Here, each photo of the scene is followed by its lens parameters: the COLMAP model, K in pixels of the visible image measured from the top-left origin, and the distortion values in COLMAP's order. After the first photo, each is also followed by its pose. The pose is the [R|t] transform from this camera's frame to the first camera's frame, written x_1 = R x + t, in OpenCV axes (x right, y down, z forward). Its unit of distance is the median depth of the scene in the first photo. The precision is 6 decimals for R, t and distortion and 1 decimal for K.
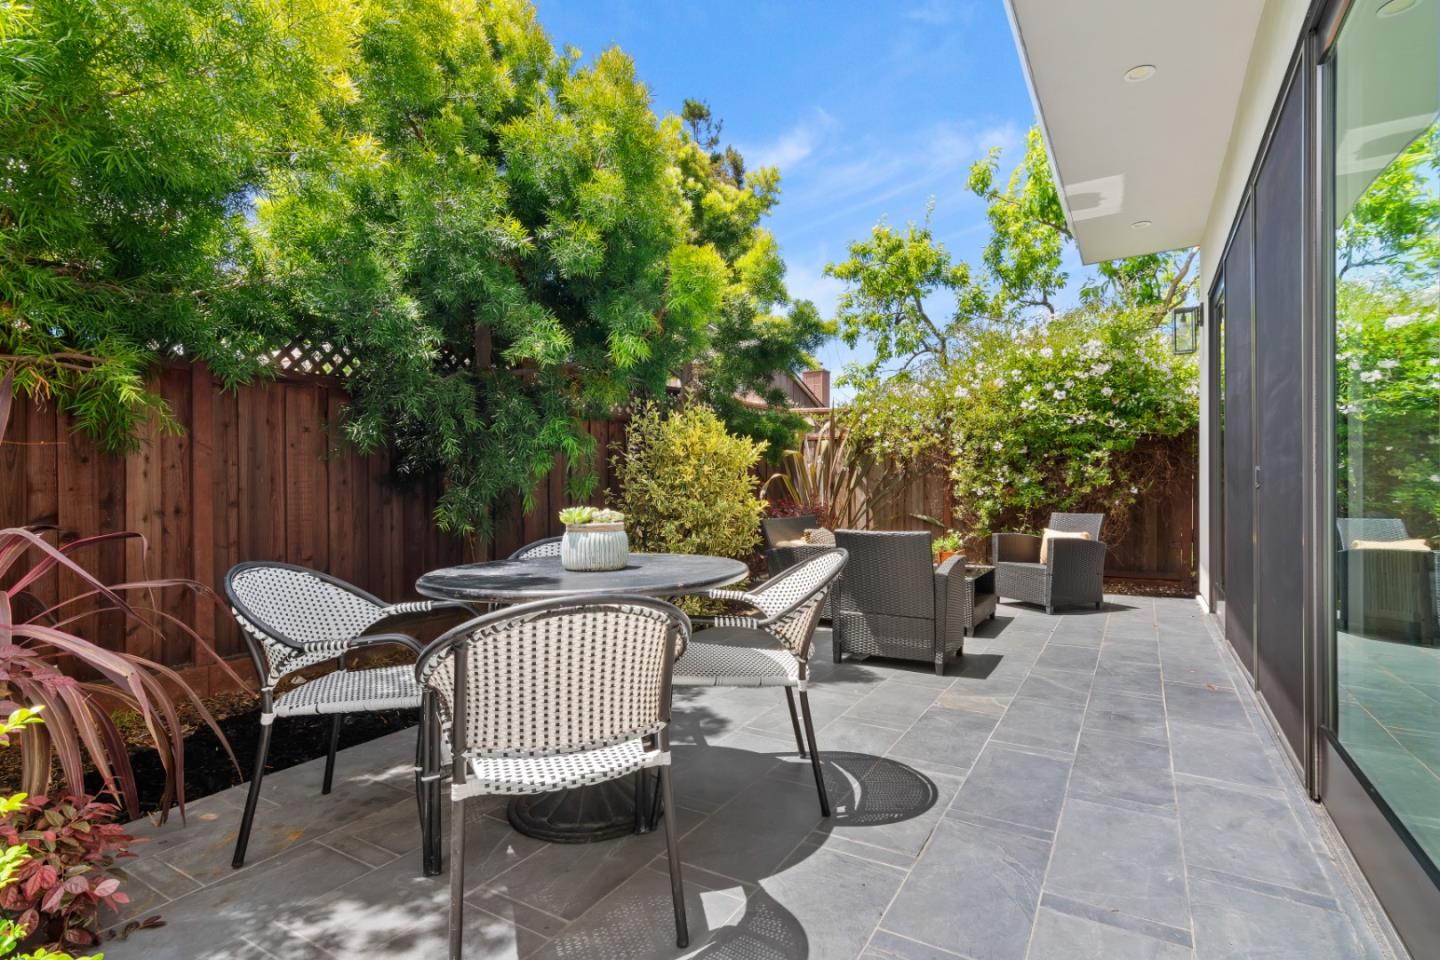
lens RADIAL K [[709.7, 0, 717.7], [0, 709.7, 483.8], [0, 0, 1]] dist [-0.000647, 0.000790]
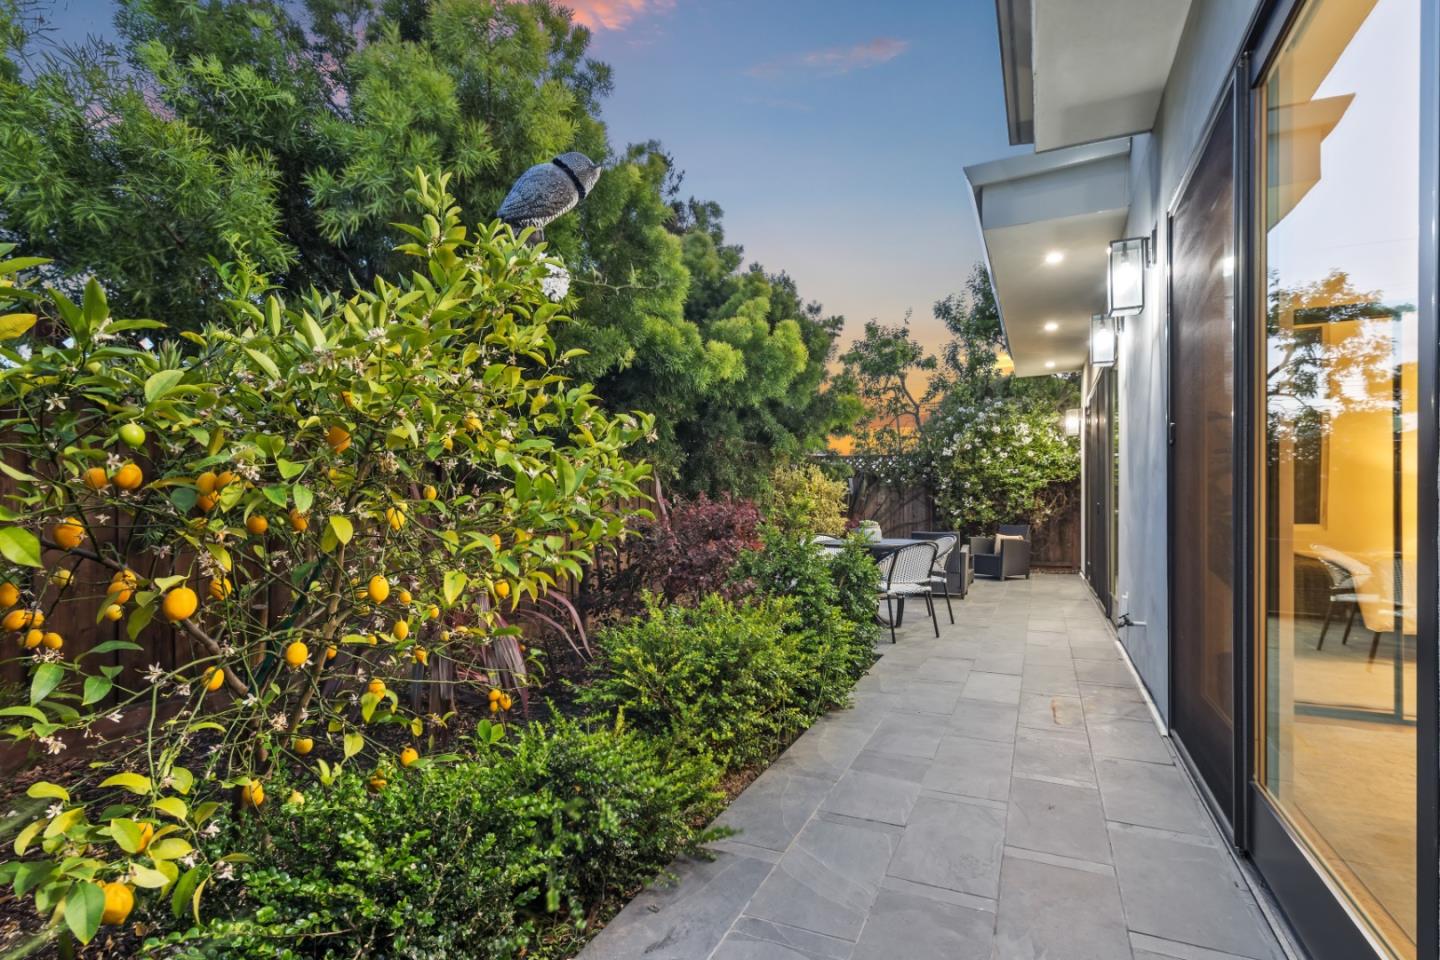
lens RADIAL K [[709.7, 0, 722.8], [0, 709.7, 502.3], [0, 0, 1]] dist [-0.000647, 0.000790]
pose [[0.993144, 0.001381, 0.116891, -0.582262], [-0.001362, 0.999999, -0.000242, -0.019853], [-0.116891, 0.000081, 0.993145, -0.916214]]
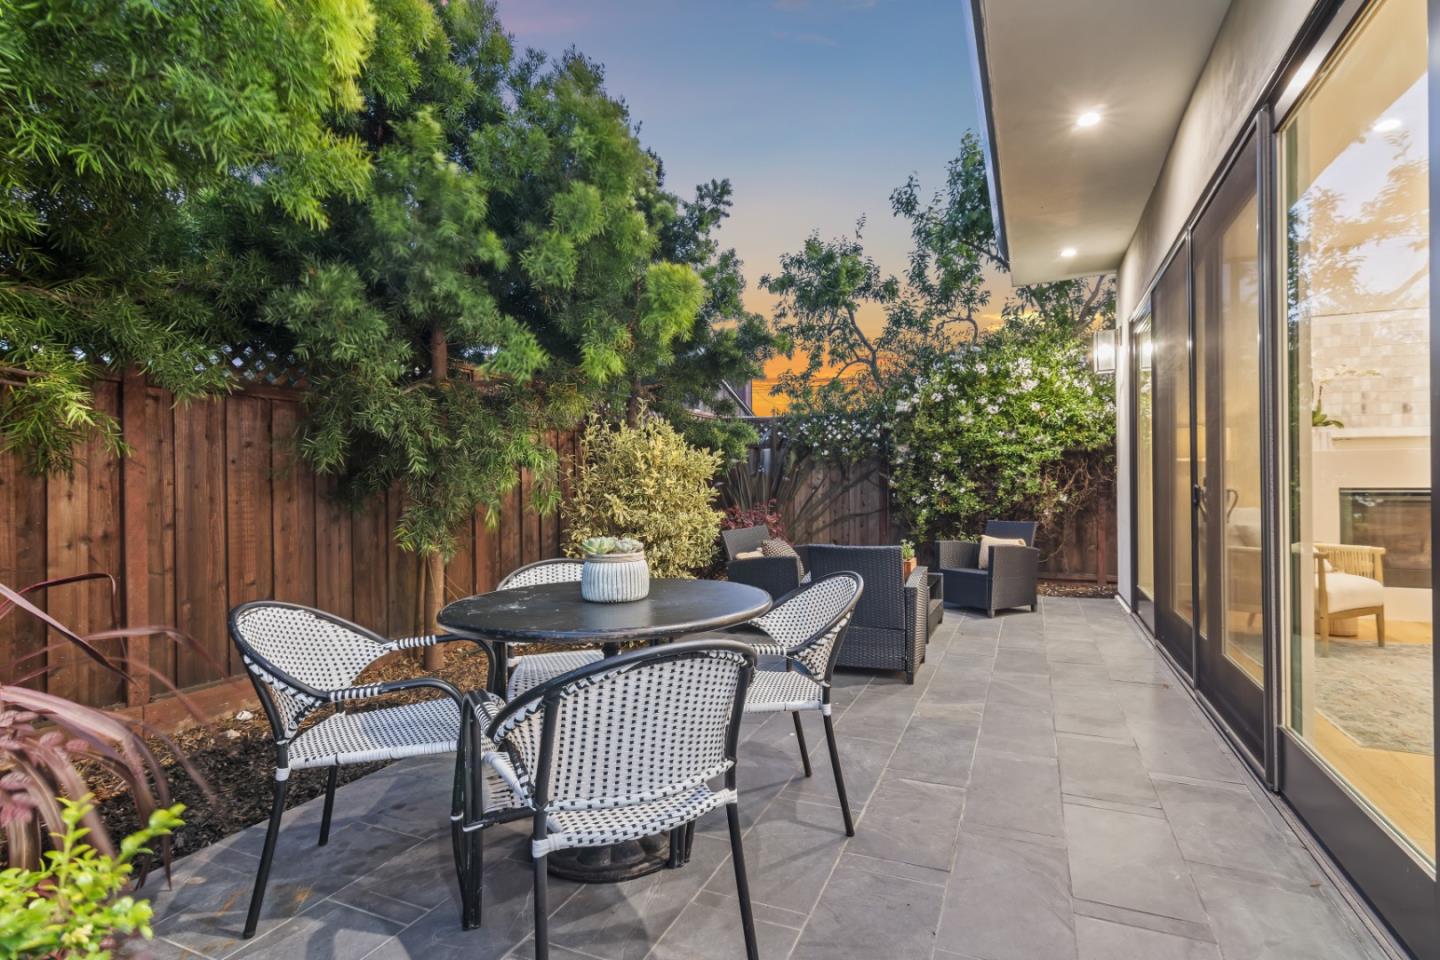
lens RADIAL K [[709.7, 0, 721.4], [0, 709.7, 483.8], [0, 0, 1]] dist [-0.000647, 0.000790]
pose [[0.991849, -0.003003, 0.127384, -0.086848], [0.003097, 0.999995, -0.000540, -0.022297], [-0.127381, 0.000930, 0.991853, 0.001853]]
